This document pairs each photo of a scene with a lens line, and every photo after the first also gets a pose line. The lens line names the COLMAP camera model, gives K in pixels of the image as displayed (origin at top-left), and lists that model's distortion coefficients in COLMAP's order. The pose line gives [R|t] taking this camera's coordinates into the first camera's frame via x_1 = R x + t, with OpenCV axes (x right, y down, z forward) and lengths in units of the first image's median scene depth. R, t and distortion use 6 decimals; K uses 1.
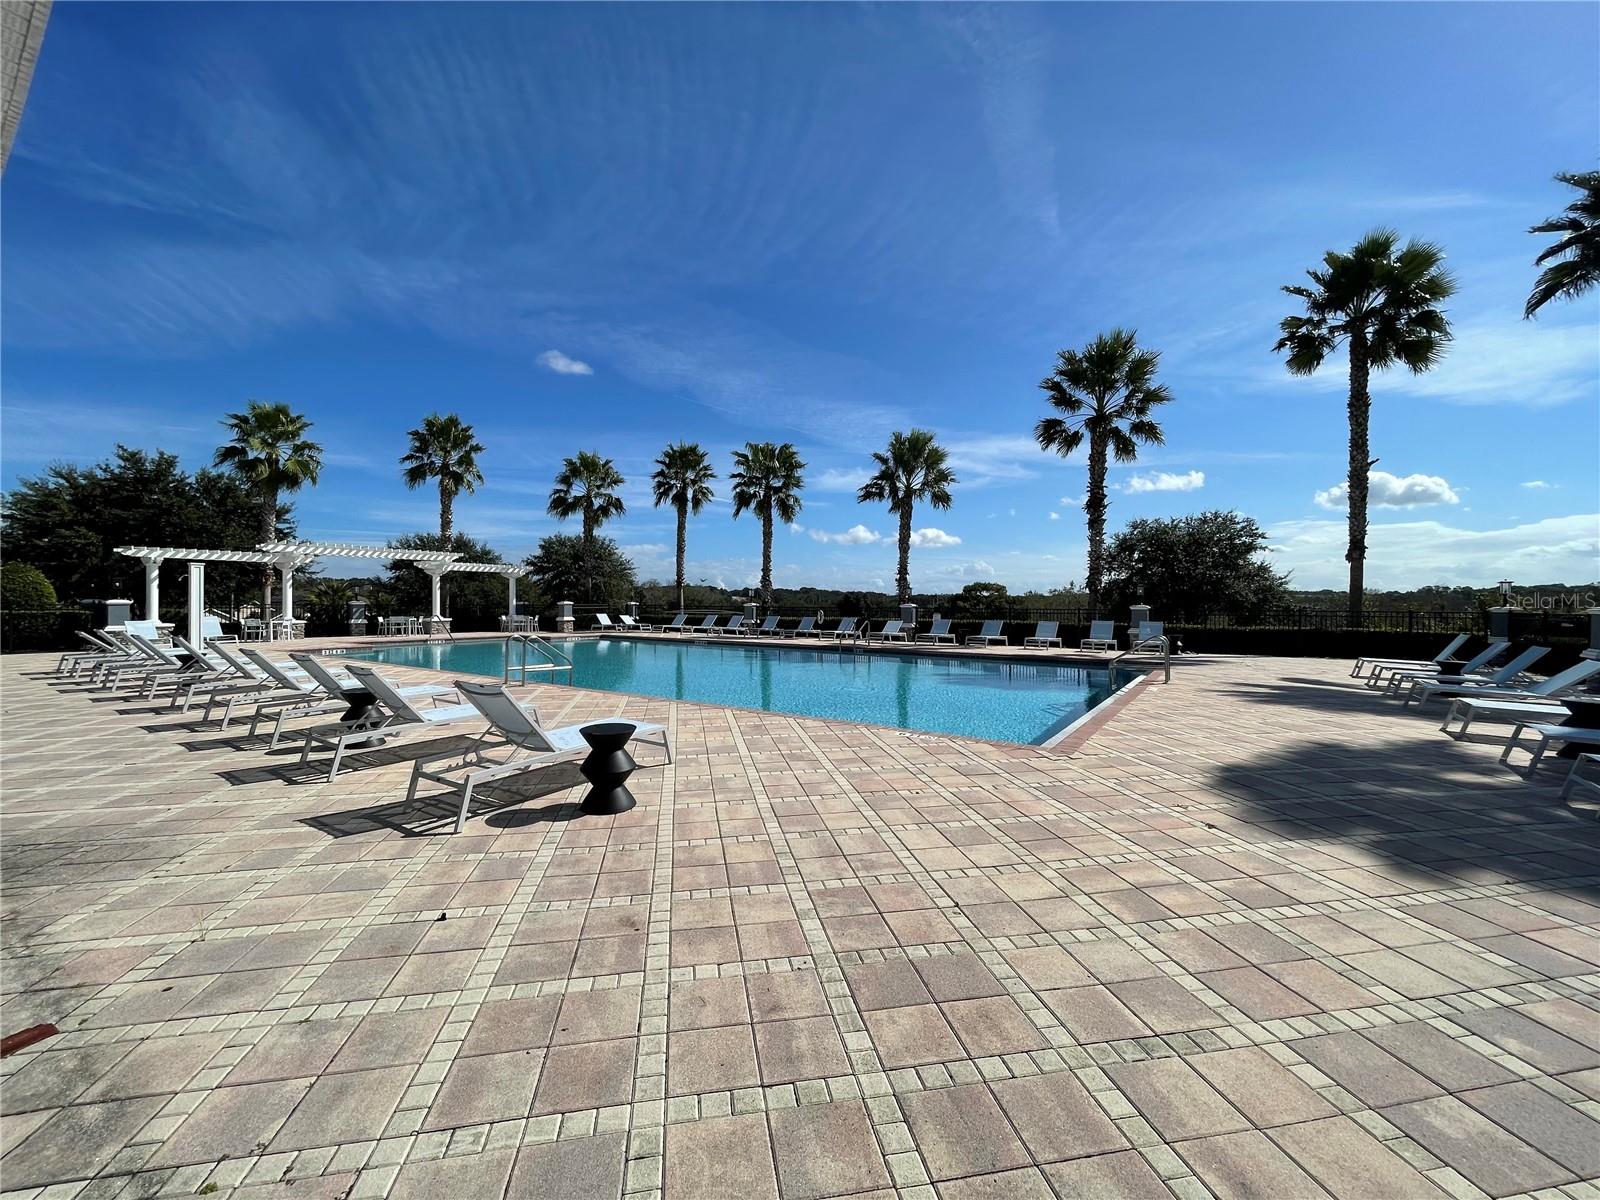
lens RADIAL K [[714.7, 0, 800.0], [0, 714.7, 600.0], [0, 0, 1]] dist [-0.000644, -0.000077]
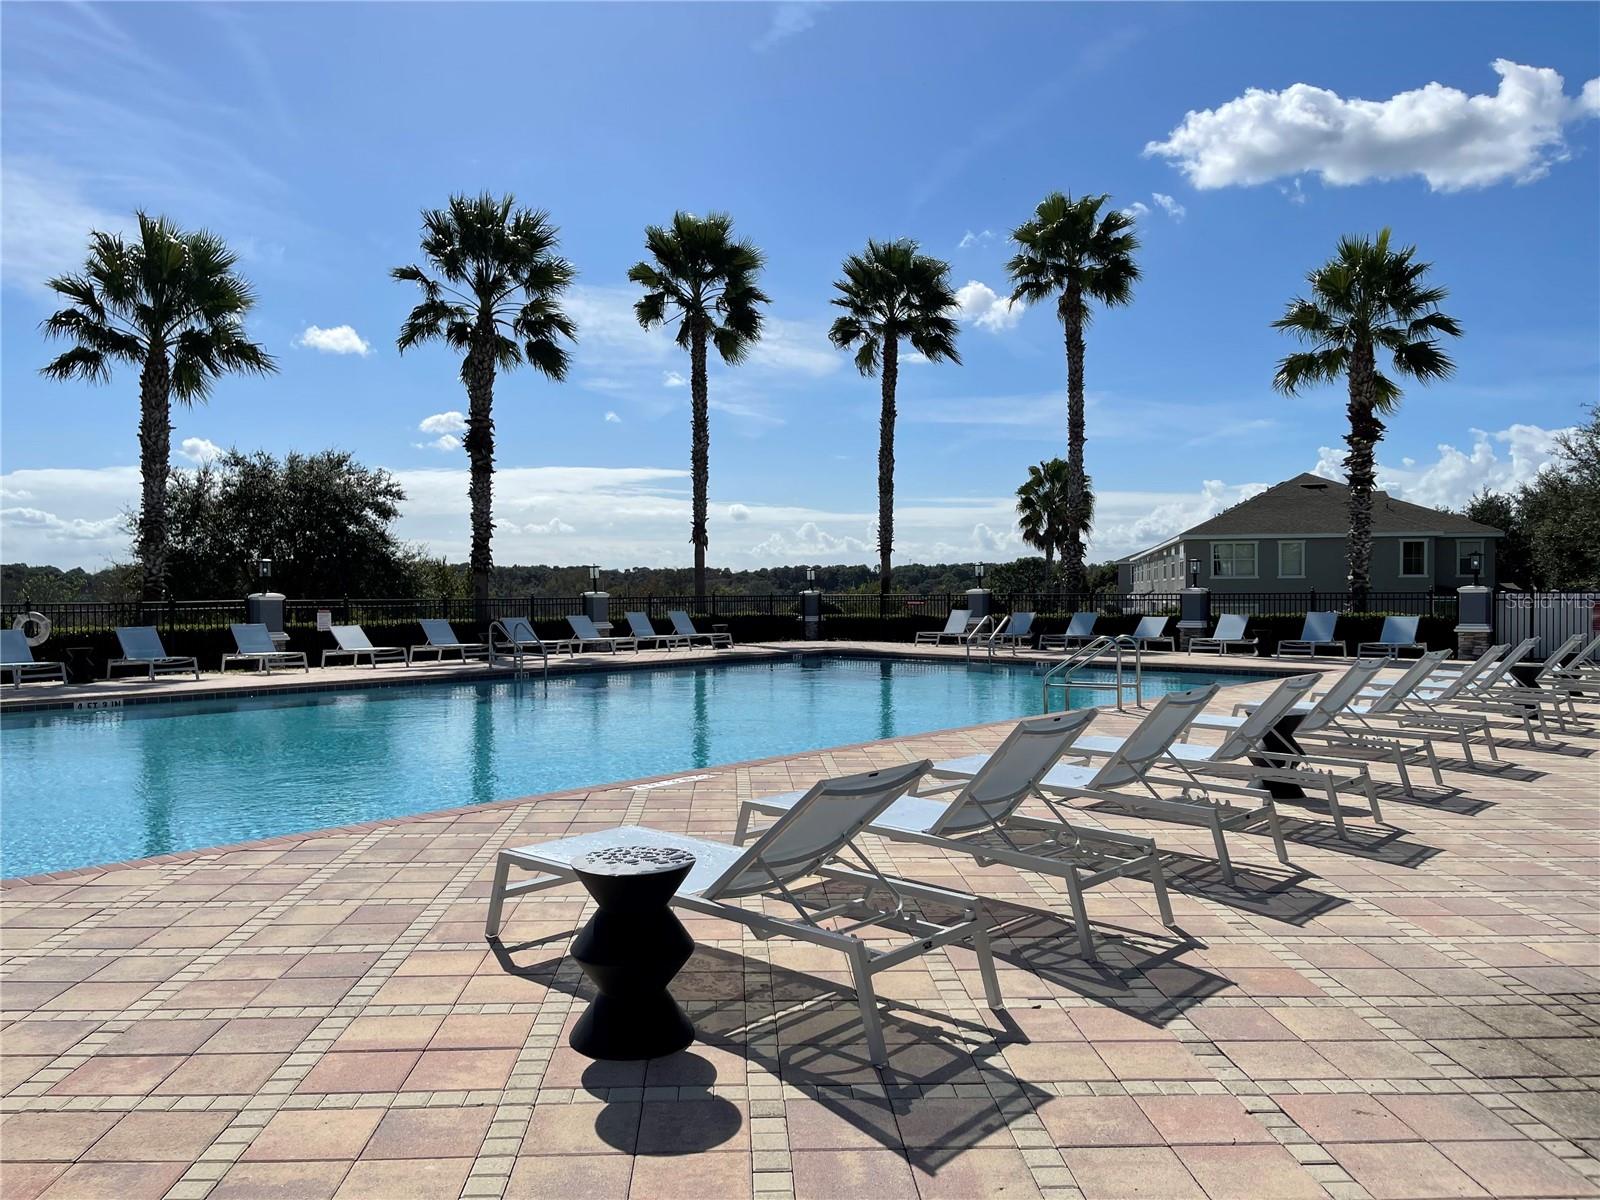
lens RADIAL K [[1199.8, 0, 800.0], [0, 1199.8, 600.0], [0, 0, 1]] dist [0.046931, 0.000346]
pose [[0.116879, -0.033539, 0.992580, -1.211726], [0.024249, 0.999228, 0.030908, -0.018476], [-0.992850, 0.020456, 0.117602, 0.888615]]
